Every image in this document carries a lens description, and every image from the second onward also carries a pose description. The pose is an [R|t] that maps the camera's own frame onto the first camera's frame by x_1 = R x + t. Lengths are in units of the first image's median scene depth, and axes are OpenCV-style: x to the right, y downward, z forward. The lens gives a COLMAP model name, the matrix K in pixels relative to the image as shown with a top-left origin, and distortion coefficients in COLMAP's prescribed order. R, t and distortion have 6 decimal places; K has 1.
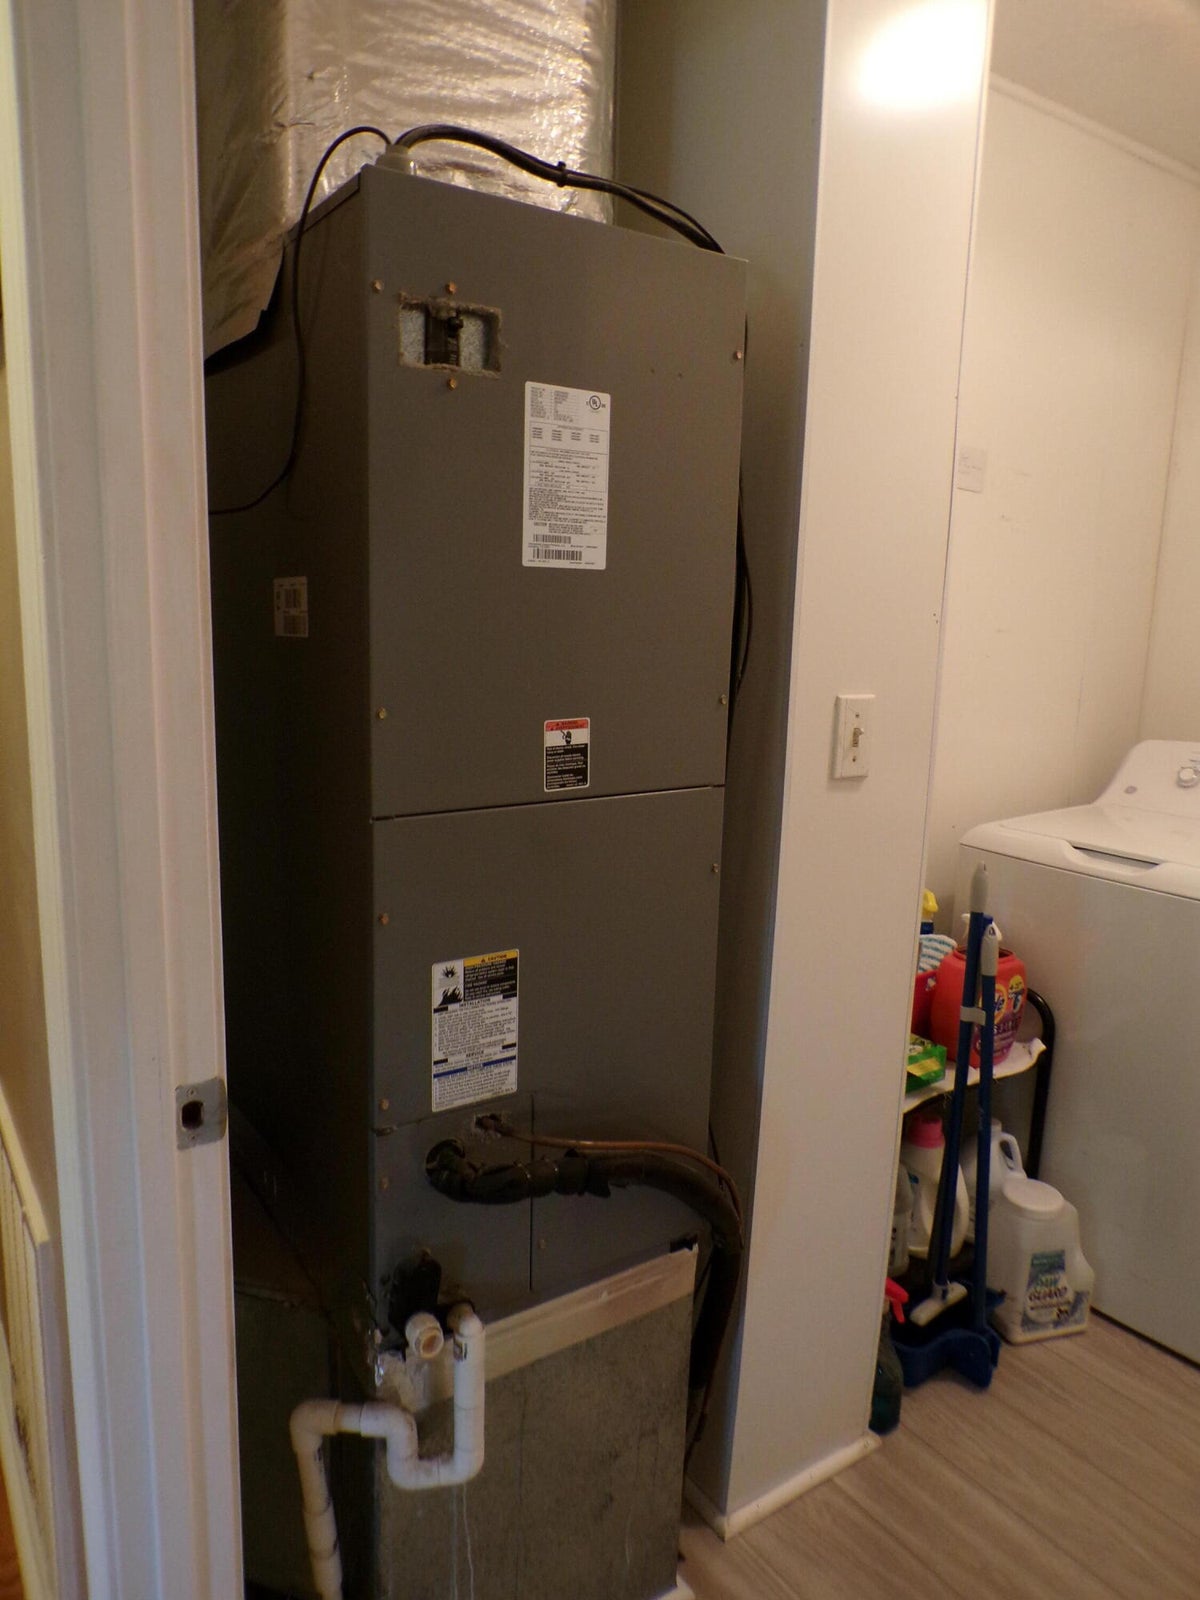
lens RADIAL K [[1070.1, 0, 600.0], [0, 1070.1, 800.0], [0, 0, 1]] dist [-0.033441, 0.008227]
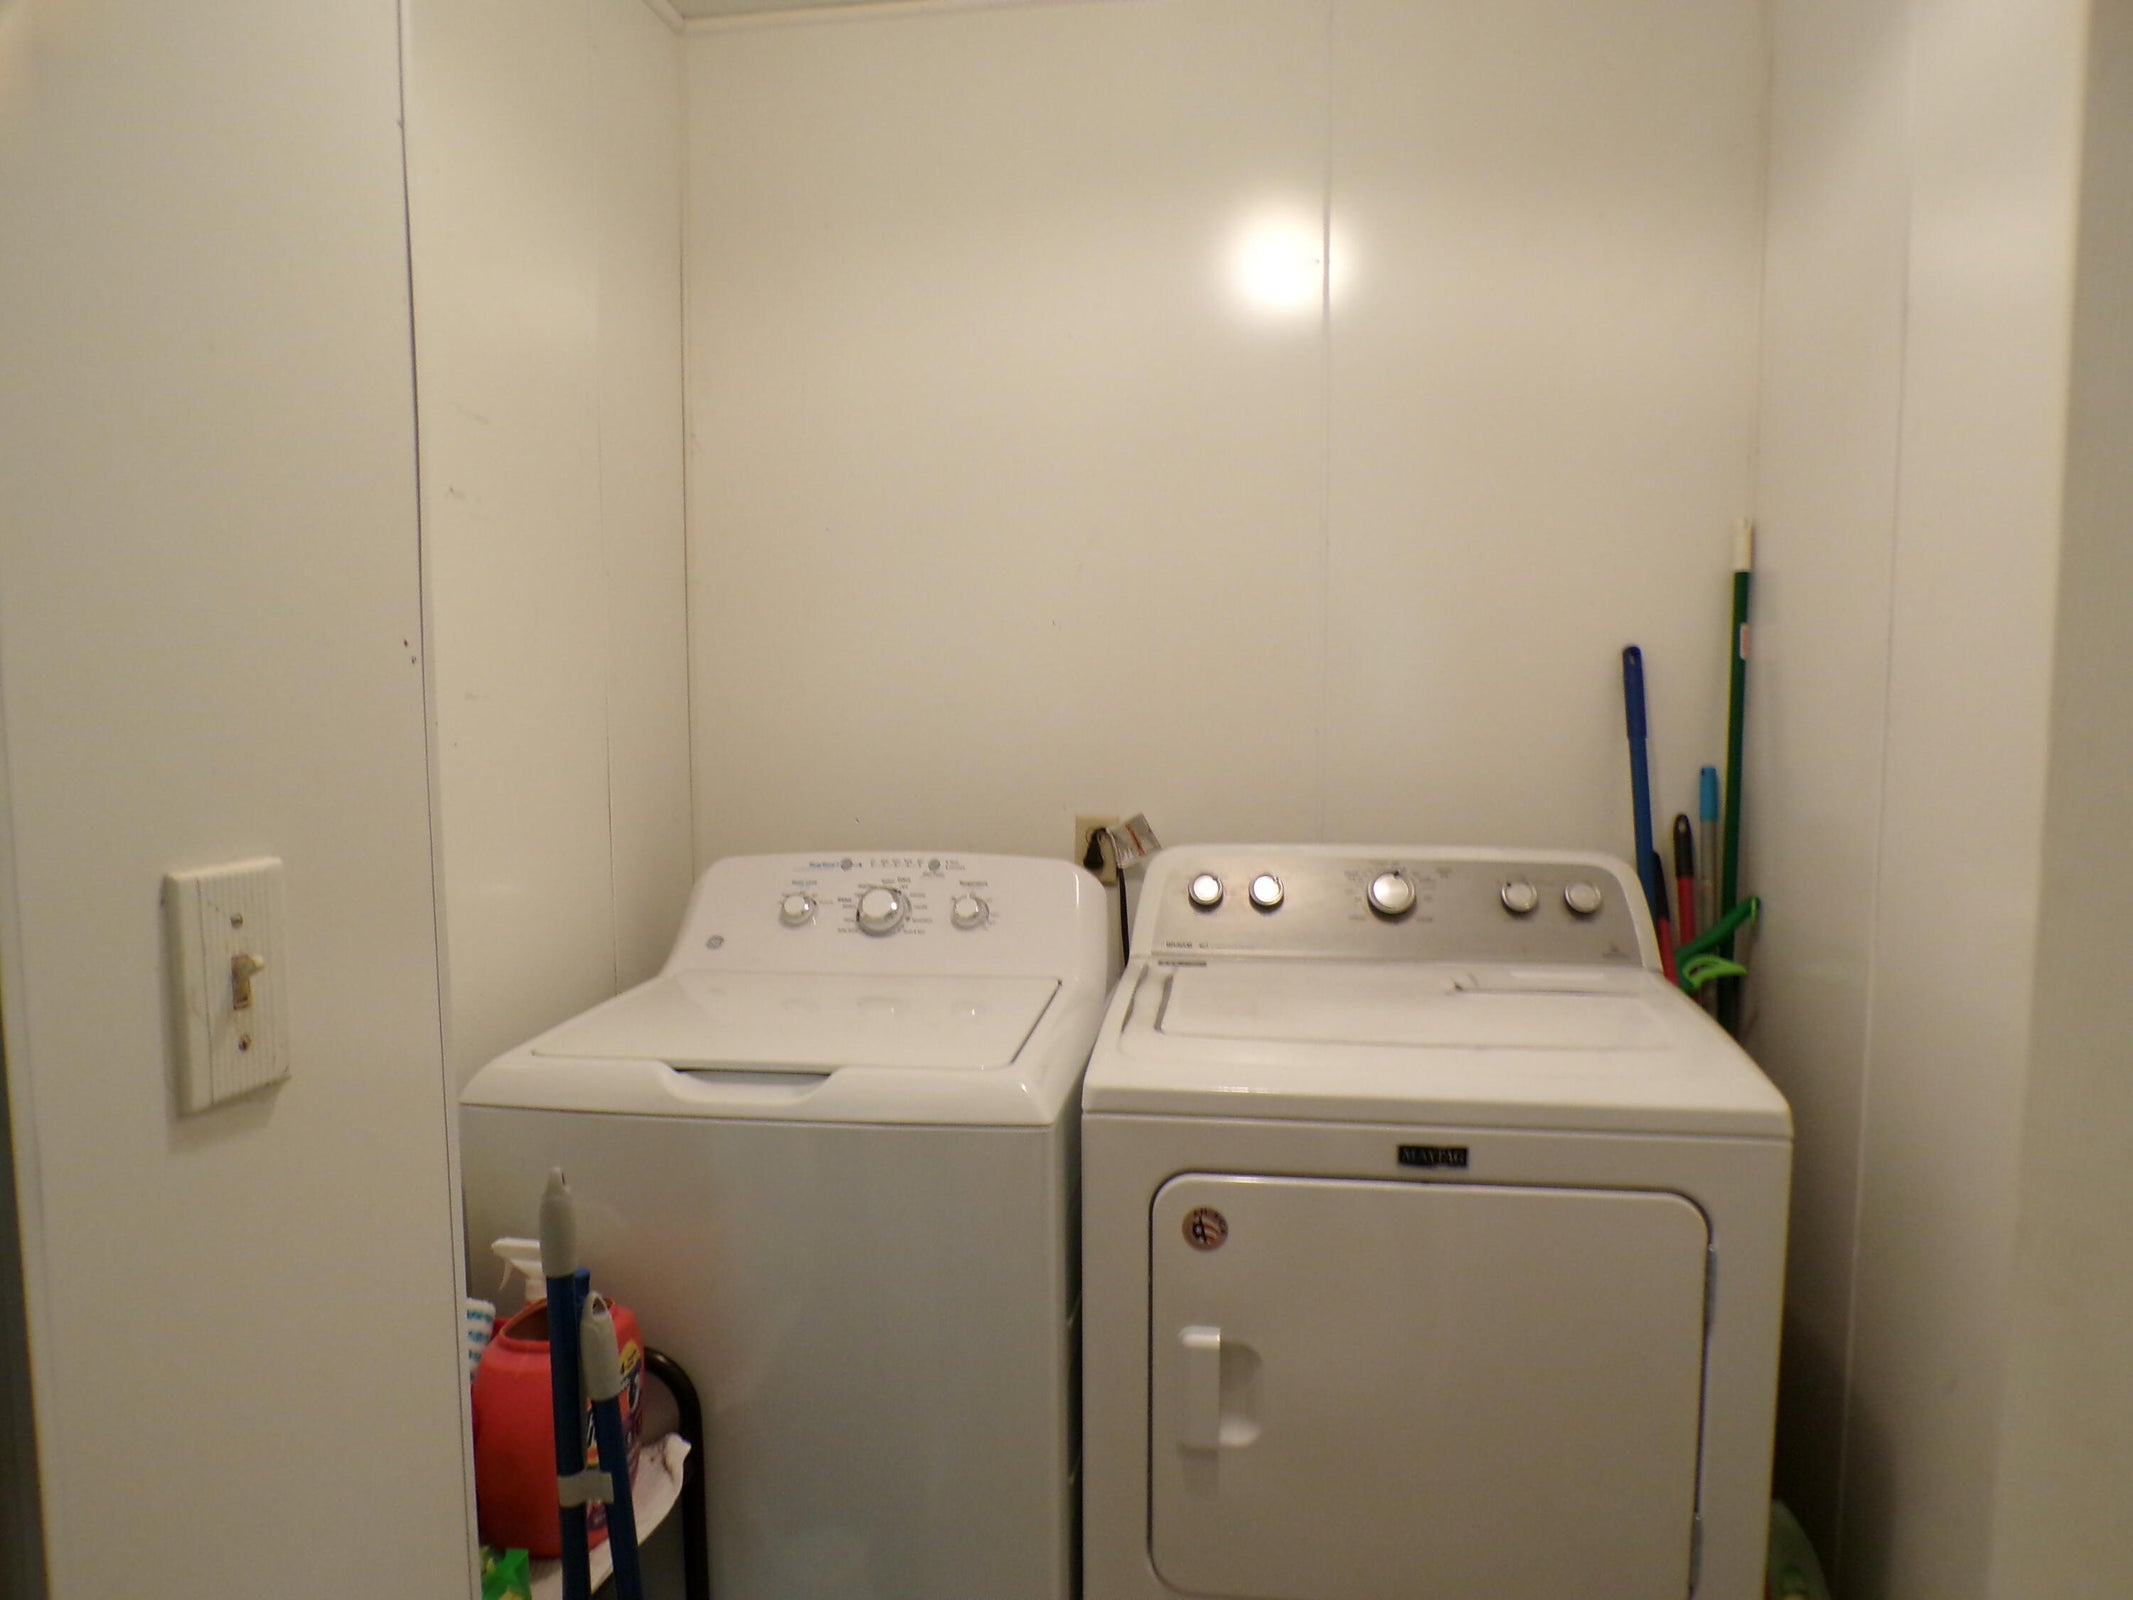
lens RADIAL K [[1426.6, 0, 1067.2], [0, 1426.6, 814.9], [0, 0, 1]] dist [-0.033441, 0.008227]
pose [[0.693362, -0.096490, 0.714100, 0.078427], [0.156560, 0.987494, -0.018583, -0.048496], [-0.703377, 0.124684, 0.699797, 0.367839]]
